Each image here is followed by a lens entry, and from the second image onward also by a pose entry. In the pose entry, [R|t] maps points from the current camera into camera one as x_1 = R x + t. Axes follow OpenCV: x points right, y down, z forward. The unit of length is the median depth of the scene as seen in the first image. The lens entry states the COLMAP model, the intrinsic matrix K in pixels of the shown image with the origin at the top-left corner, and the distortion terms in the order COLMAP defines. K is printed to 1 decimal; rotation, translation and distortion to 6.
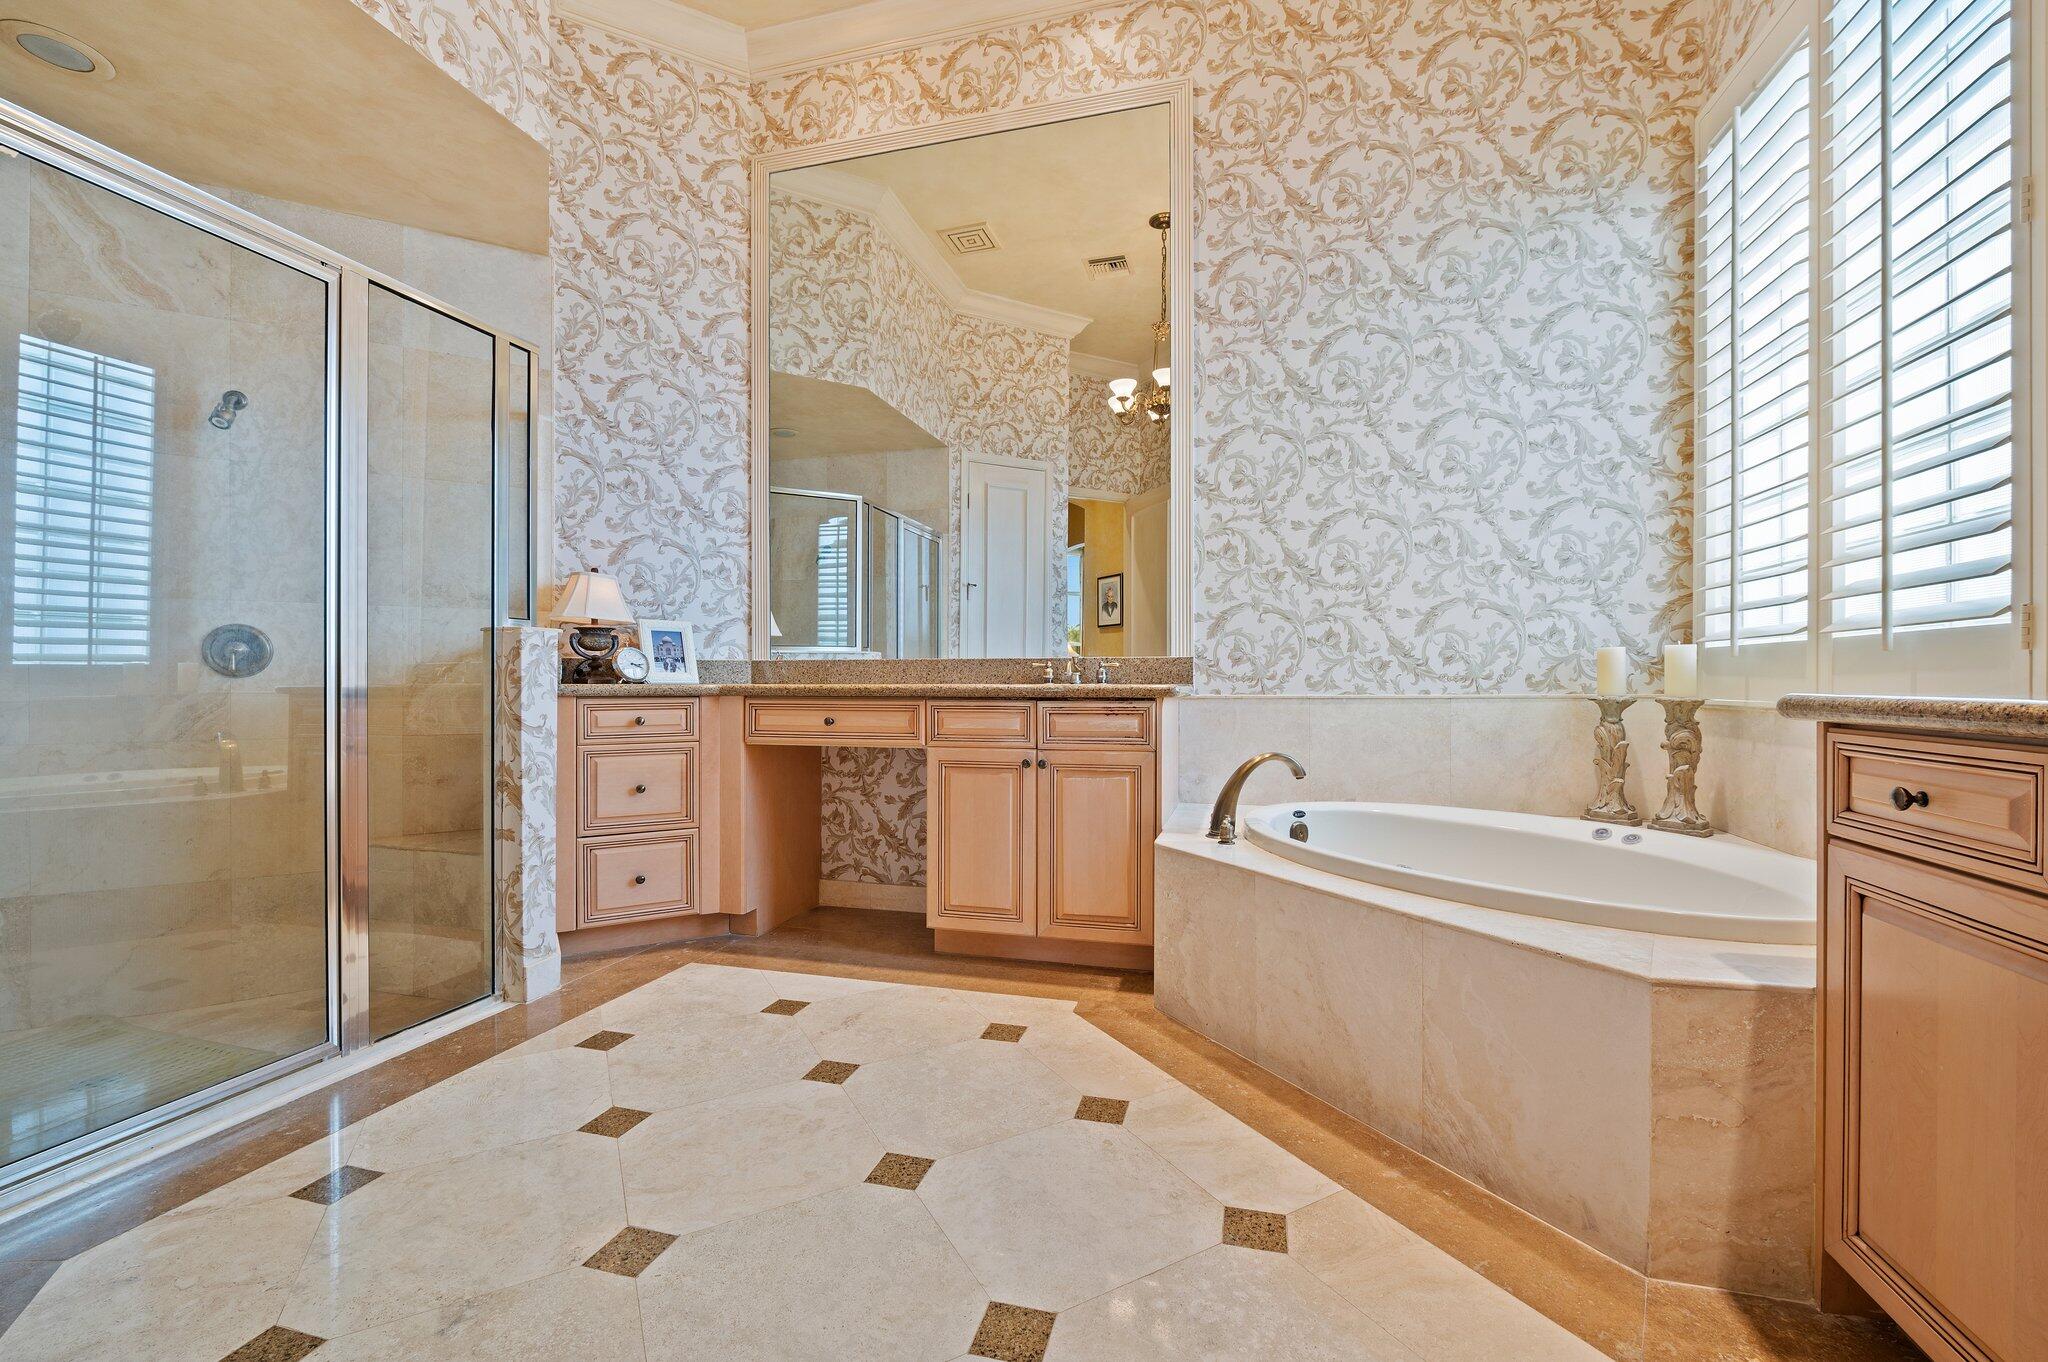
lens RADIAL K [[830.1, 0, 1031.2], [0, 830.1, 683.3], [0, 0, 1]] dist [-0.006256, -0.001310]
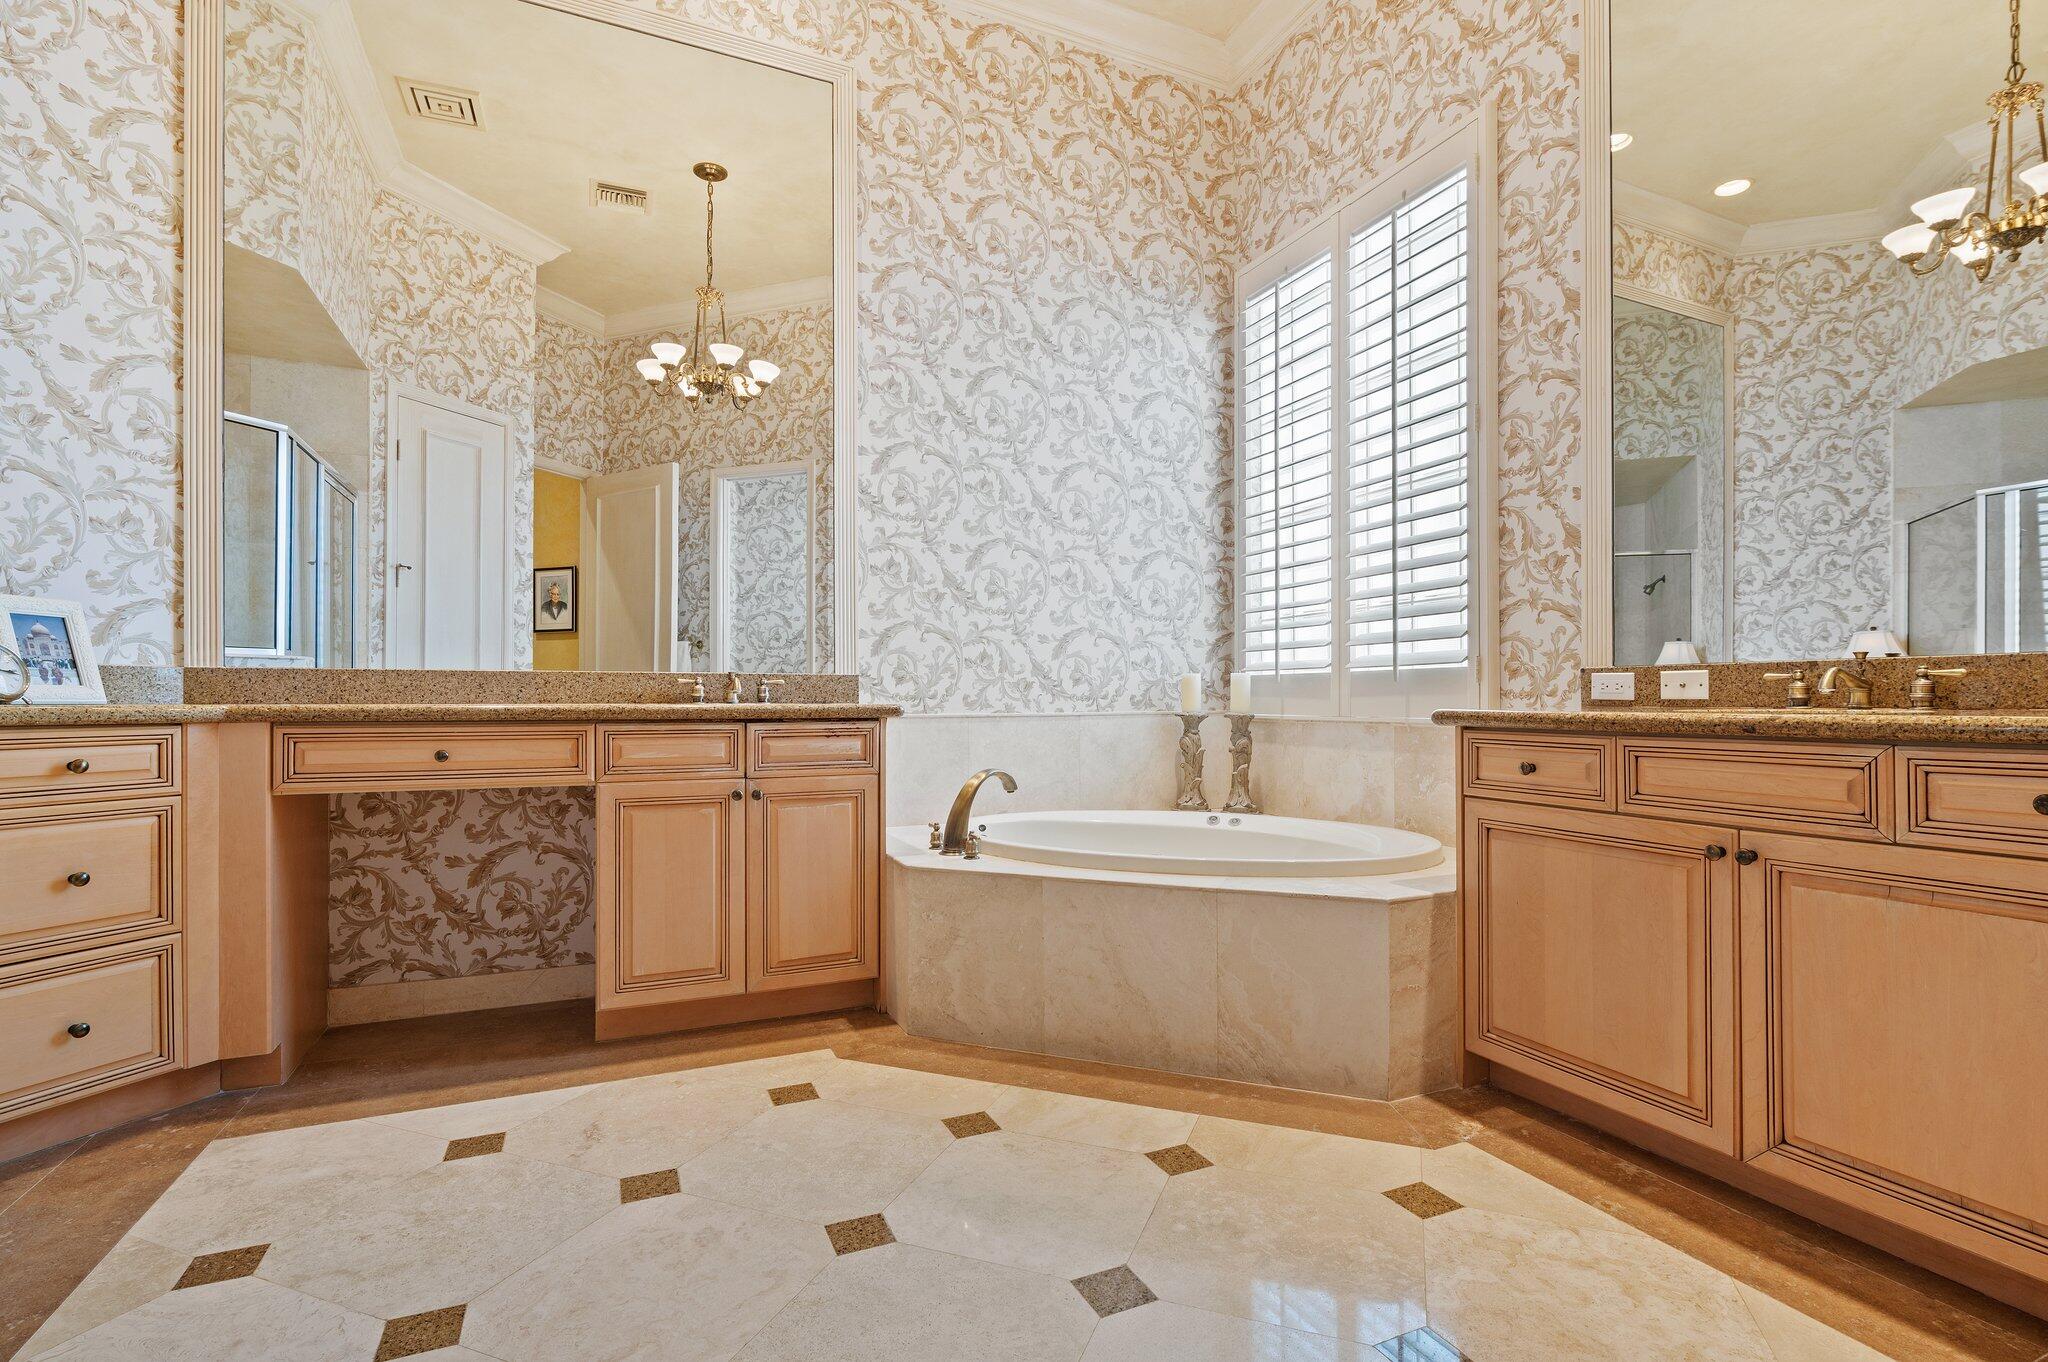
lens RADIAL K [[954.7, 0, 1023.2], [0, 954.7, 694.0], [0, 0, 1]] dist [-0.009331, 0.000693]
pose [[0.774506, 0.005167, 0.632545, -0.385359], [0.000804, 0.999958, -0.009153, 0.000367], [-0.632565, 0.007598, 0.774470, 0.036463]]
